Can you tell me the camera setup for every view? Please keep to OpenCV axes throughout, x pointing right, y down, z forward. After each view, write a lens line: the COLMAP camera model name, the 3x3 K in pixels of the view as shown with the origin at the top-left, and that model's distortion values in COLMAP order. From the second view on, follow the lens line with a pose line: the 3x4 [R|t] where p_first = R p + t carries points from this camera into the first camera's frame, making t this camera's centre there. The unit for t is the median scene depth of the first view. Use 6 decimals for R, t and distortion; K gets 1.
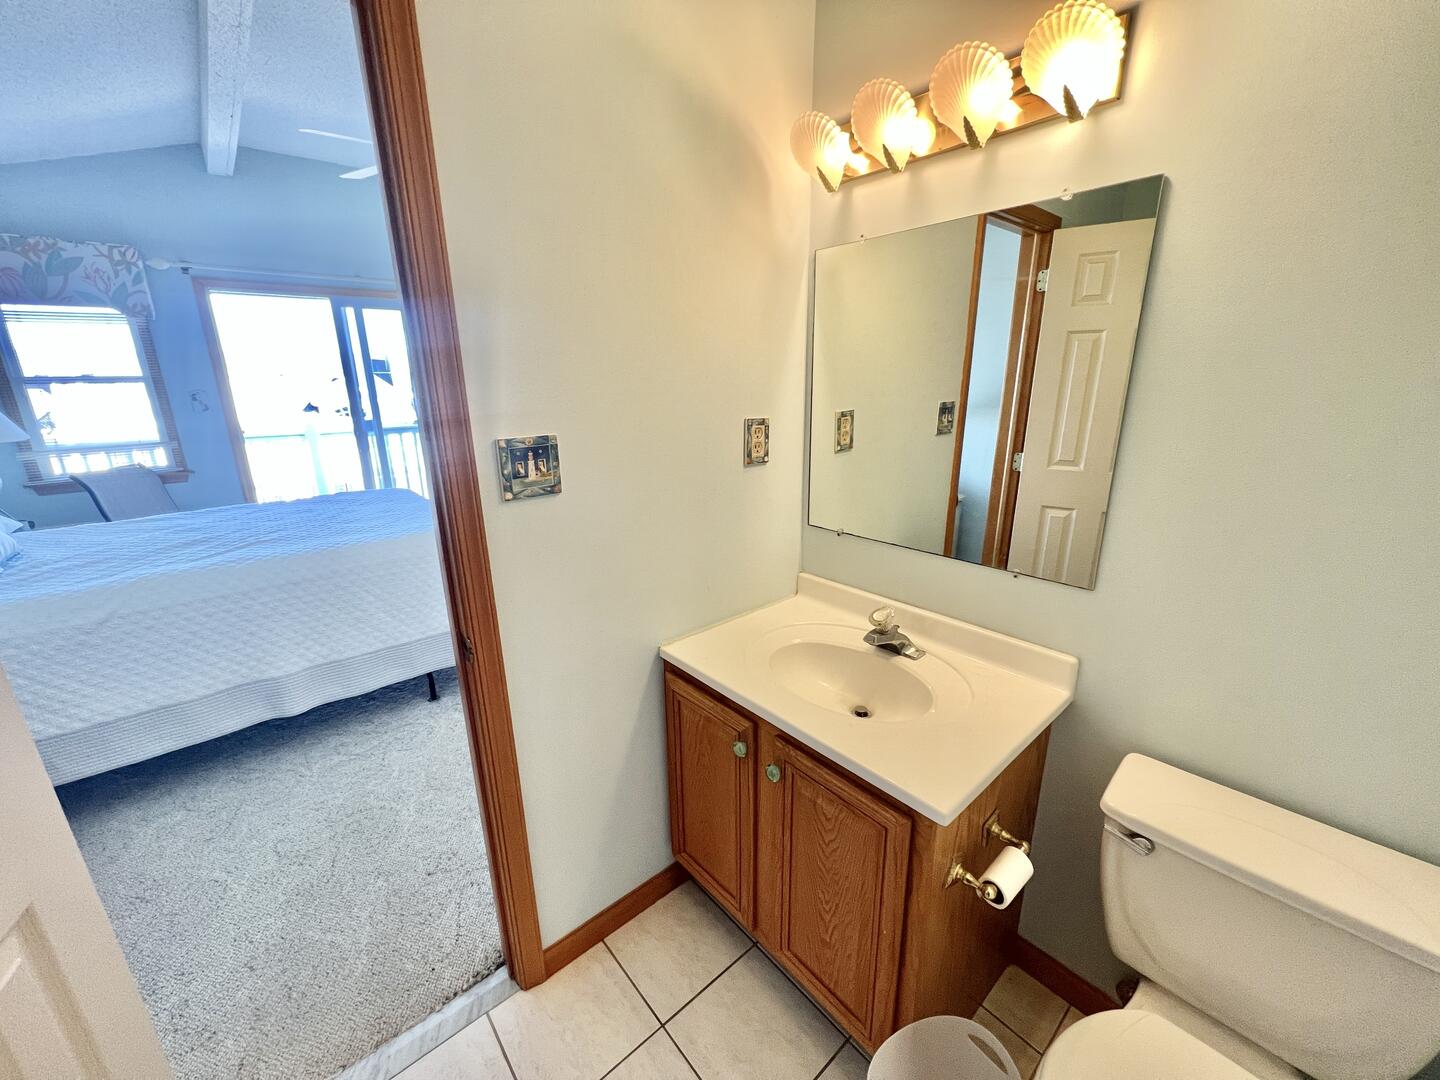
lens RADIAL K [[568.8, 0, 713.6], [0, 568.8, 540.8], [0, 0, 1]] dist [-0.002769, 0.000284]
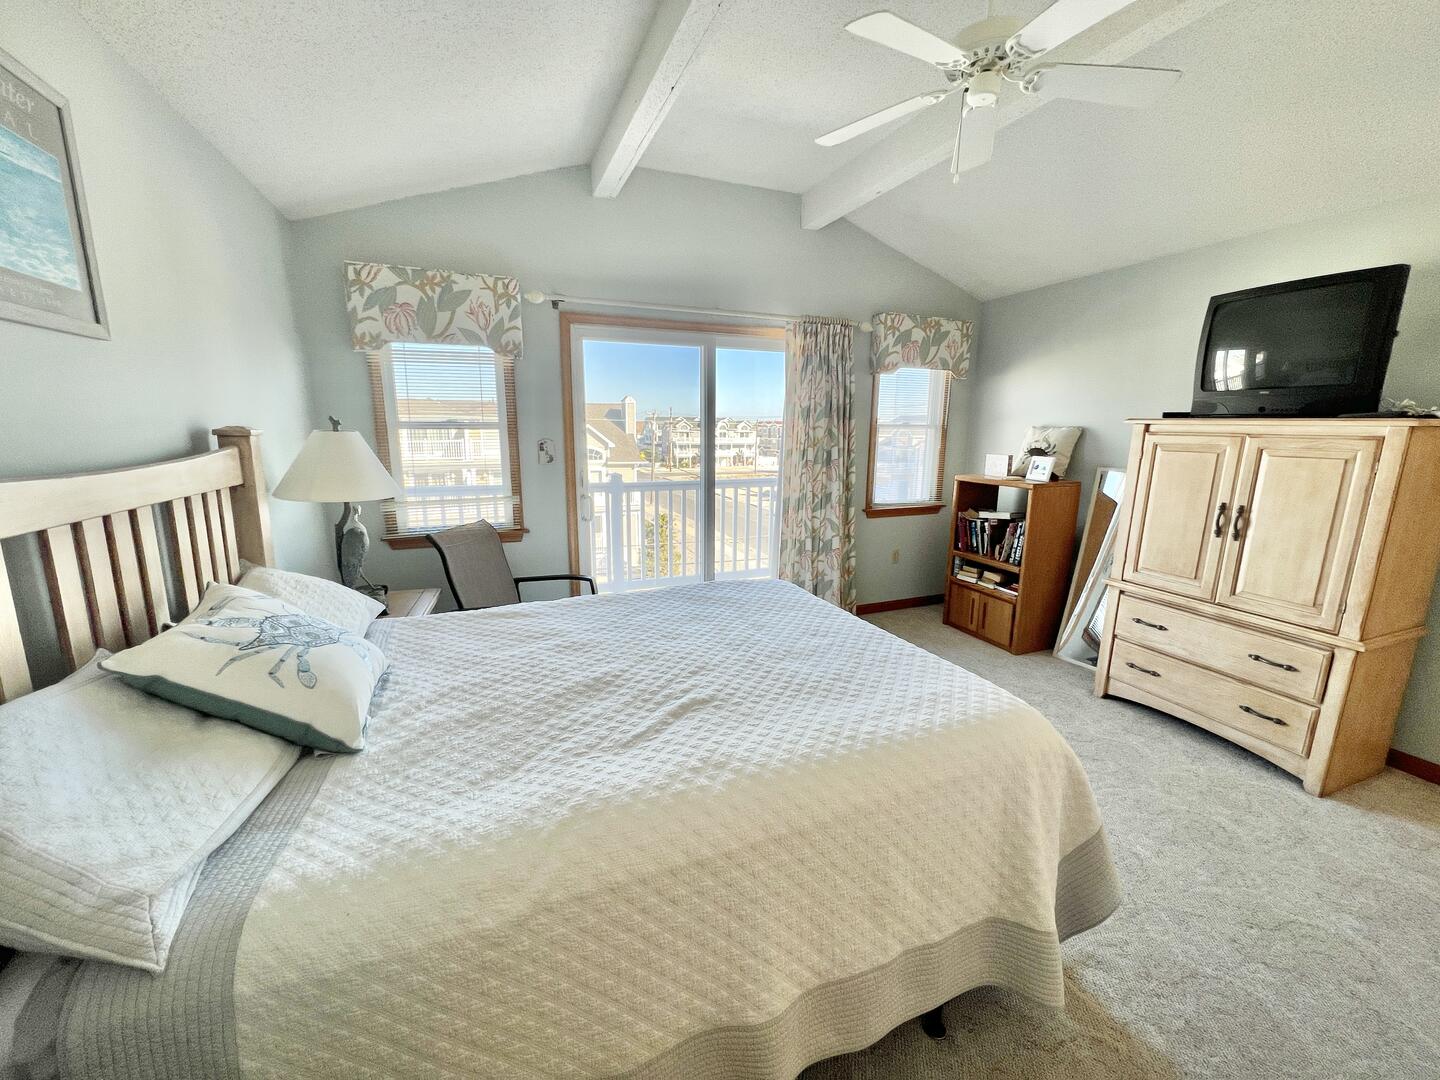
lens RADIAL K [[568.8, 0, 712.3], [0, 568.8, 543.6], [0, 0, 1]] dist [-0.002769, 0.000284]
pose [[0.945341, 0.079987, -0.316122, -0.425935], [-0.106042, 0.992164, -0.066068, -0.085087], [0.308361, 0.095979, 0.946415, 0.301076]]
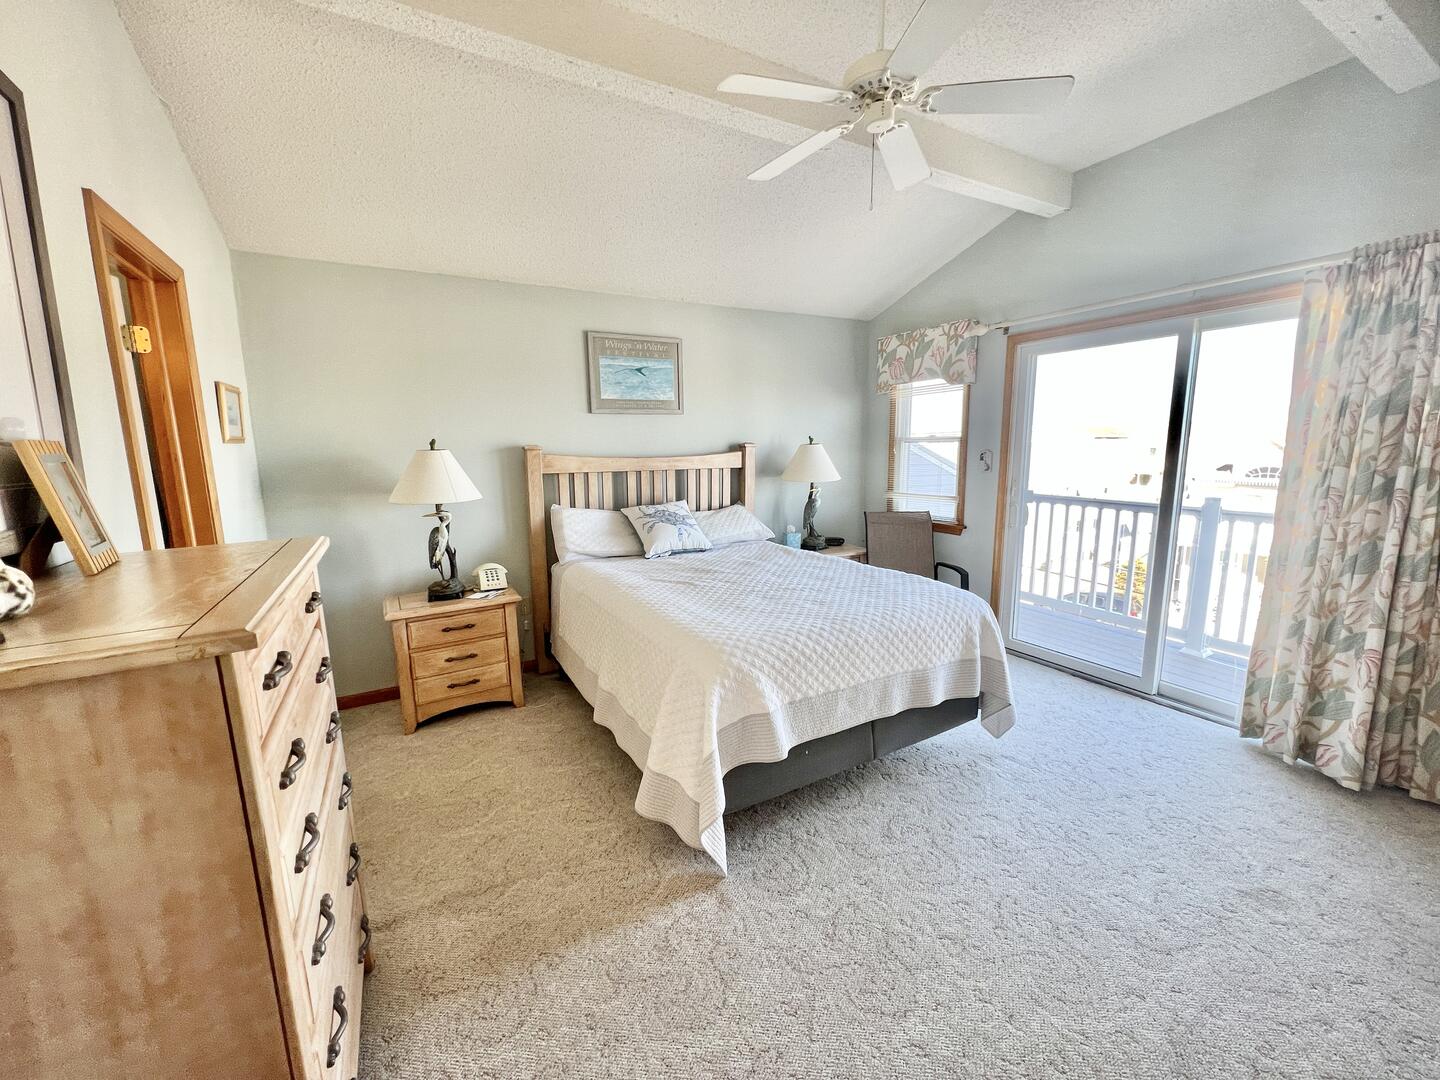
lens RADIAL K [[568.8, 0, 709.4], [0, 568.8, 539.4], [0, 0, 1]] dist [-0.002769, 0.000284]
pose [[-0.198204, 0.177499, -0.963955, 0.197436], [-0.261798, 0.938150, 0.226577, -0.243438], [0.944551, 0.297270, -0.139476, 0.815103]]
